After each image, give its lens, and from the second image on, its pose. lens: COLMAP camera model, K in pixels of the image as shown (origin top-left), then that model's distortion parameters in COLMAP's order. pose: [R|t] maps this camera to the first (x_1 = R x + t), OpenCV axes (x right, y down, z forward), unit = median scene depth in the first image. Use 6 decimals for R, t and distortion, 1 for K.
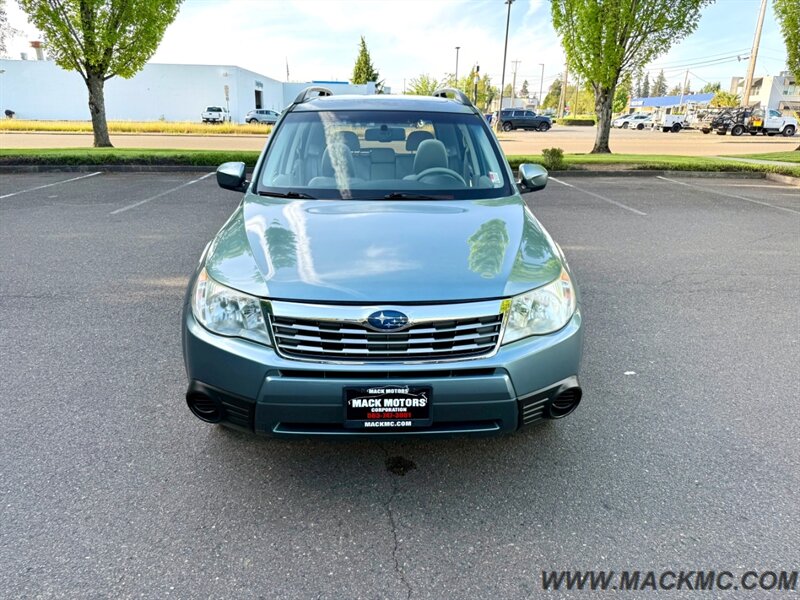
lens RADIAL K [[564.0, 0, 401.9], [0, 564.0, 296.9], [0, 0, 1]] dist [-0.001698, -0.008004]
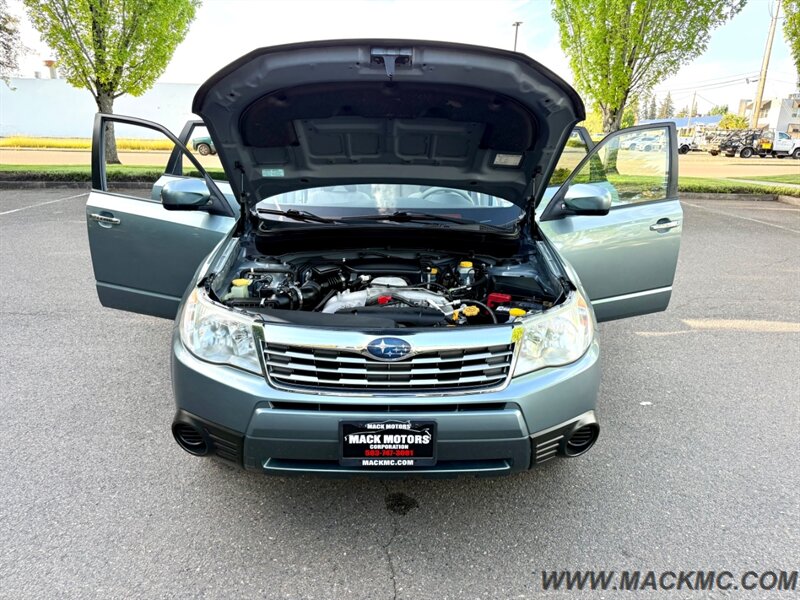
lens RADIAL K [[567.6, 0, 400.0], [0, 567.6, 300.0], [0, 0, 1]] dist [-0.004975, -0.012094]
pose [[0.999862, 0.011122, -0.012347, 0.002524], [-0.011469, 0.999531, -0.028402, -0.008782], [0.012025, 0.028539, 0.999520, 0.056078]]
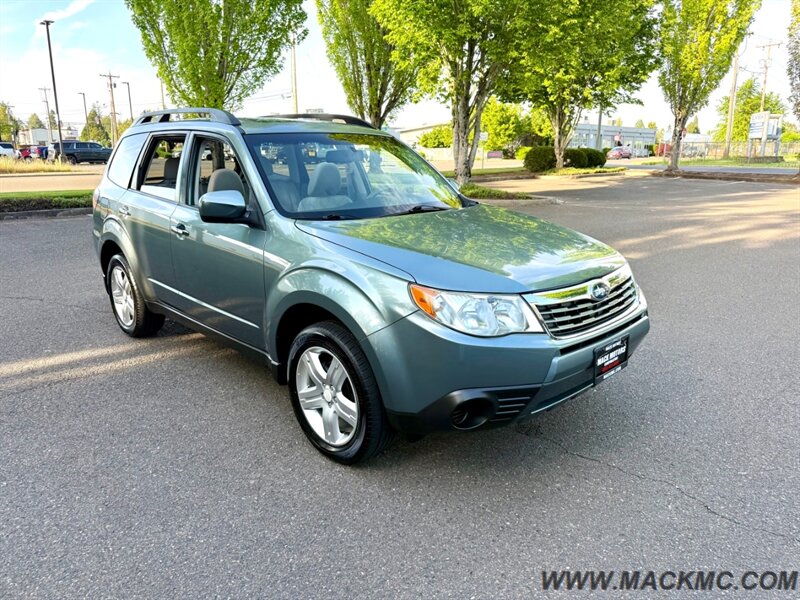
lens RADIAL K [[562.9, 0, 396.9], [0, 562.9, 304.0], [0, 0, 1]] dist [0.027160, -0.039253]
pose [[0.749805, -0.179817, 0.636756, -0.898044], [0.206630, 0.977868, 0.032831, -0.051079], [-0.628567, 0.106956, 0.770366, 0.241547]]
